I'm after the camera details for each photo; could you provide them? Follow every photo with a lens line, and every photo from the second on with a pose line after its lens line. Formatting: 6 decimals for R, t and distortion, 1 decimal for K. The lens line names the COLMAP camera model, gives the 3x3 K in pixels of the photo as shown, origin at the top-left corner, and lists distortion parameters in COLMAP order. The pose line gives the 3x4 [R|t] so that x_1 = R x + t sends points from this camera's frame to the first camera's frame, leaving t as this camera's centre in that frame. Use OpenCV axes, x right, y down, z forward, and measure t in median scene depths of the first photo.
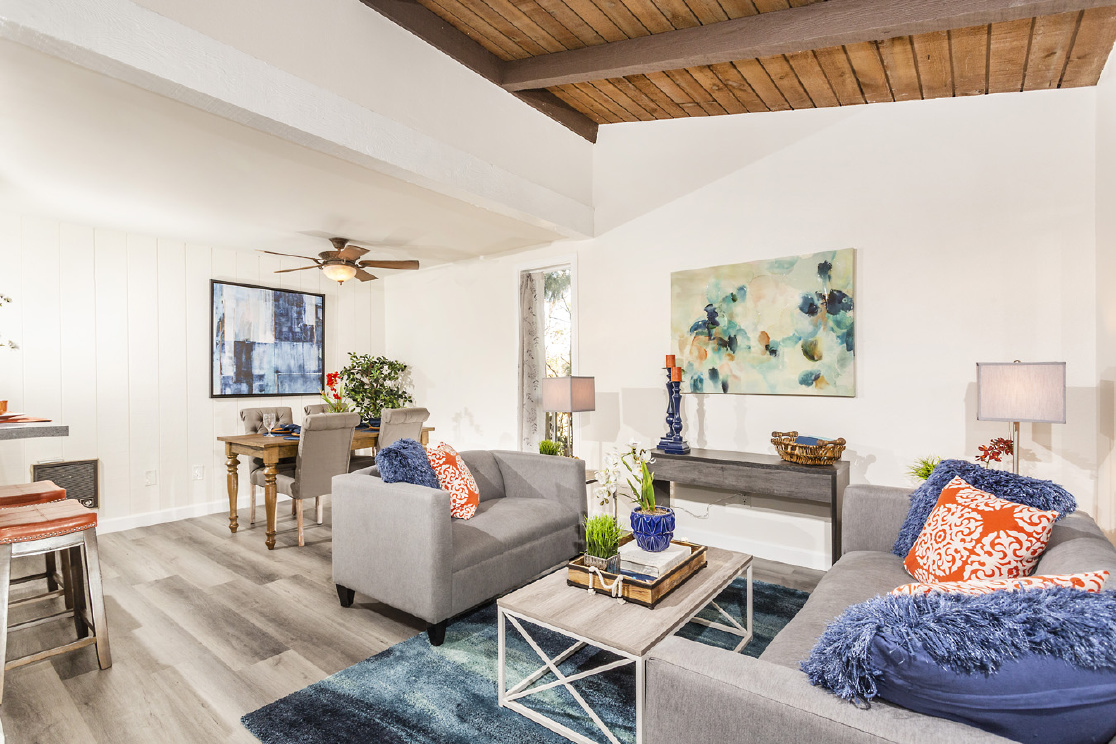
lens RADIAL K [[536.2, 0, 554.7], [0, 536.2, 376.6], [0, 0, 1]] dist [0.004183, 0.000913]
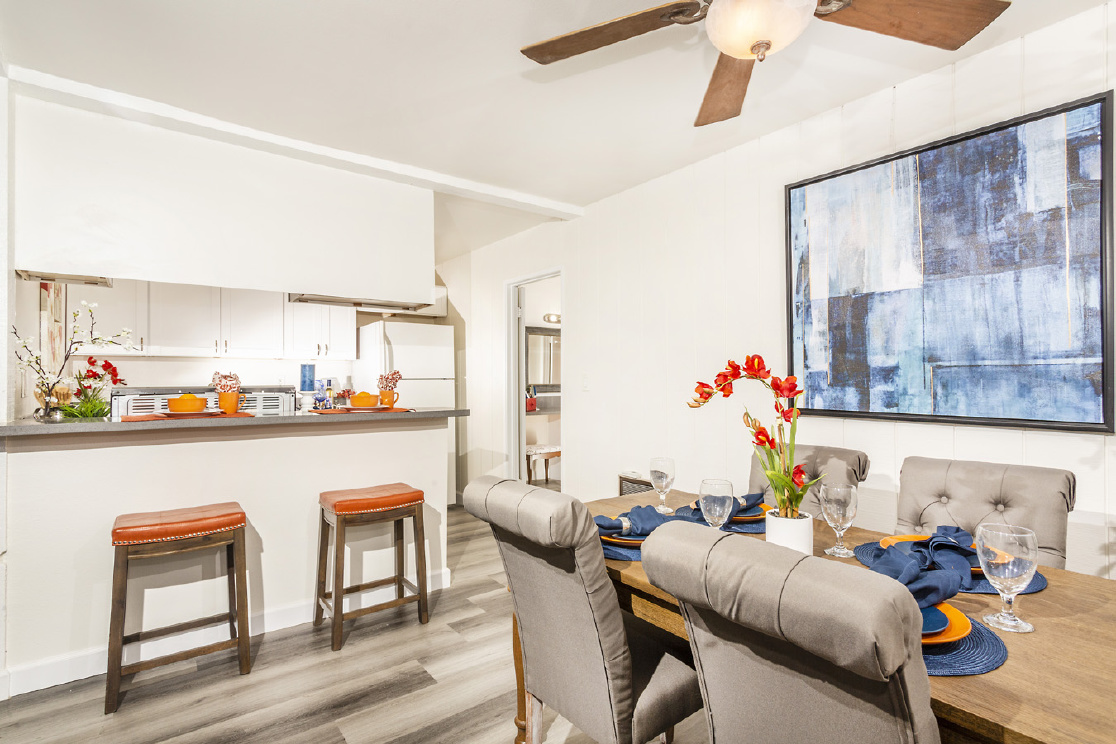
lens RADIAL K [[536.2, 0, 554.1], [0, 536.2, 374.1], [0, 0, 1]] dist [0.004183, 0.000913]
pose [[-0.246429, -0.009042, -0.969119, -0.076103], [-0.000499, 0.999958, -0.009203, 0.005787], [0.969161, -0.001785, -0.246423, 0.855035]]
